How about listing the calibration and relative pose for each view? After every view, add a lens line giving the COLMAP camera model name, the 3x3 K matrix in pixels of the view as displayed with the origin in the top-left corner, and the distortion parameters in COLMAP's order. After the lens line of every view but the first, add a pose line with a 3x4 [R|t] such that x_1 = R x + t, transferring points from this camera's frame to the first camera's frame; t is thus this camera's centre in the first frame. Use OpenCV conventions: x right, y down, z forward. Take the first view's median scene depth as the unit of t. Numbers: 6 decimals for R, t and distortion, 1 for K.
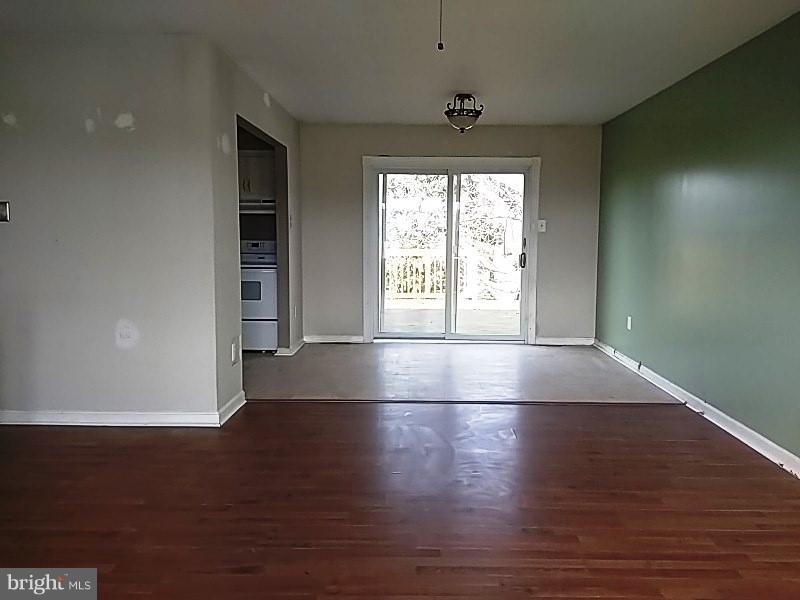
lens RADIAL K [[652.4, 0, 415.6], [0, 652.4, 284.6], [0, 0, 1]] dist [0.071880, -0.094350]
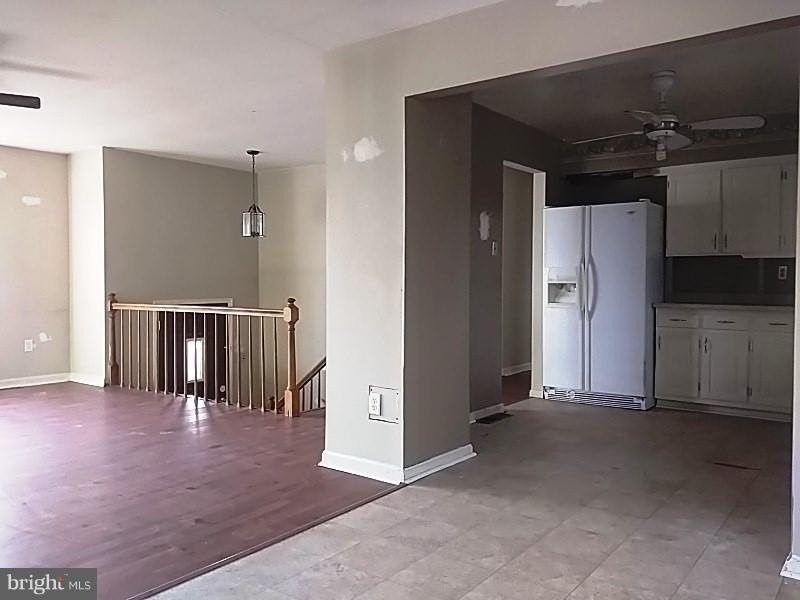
lens RADIAL K [[652.4, 0, 411.0], [0, 652.4, 295.6], [0, 0, 1]] dist [0.071880, -0.094350]
pose [[-0.592280, 0.012573, -0.805634, 0.215122], [-0.071543, 0.995108, 0.068126, -0.055629], [0.802550, 0.097987, -0.588483, 0.954647]]
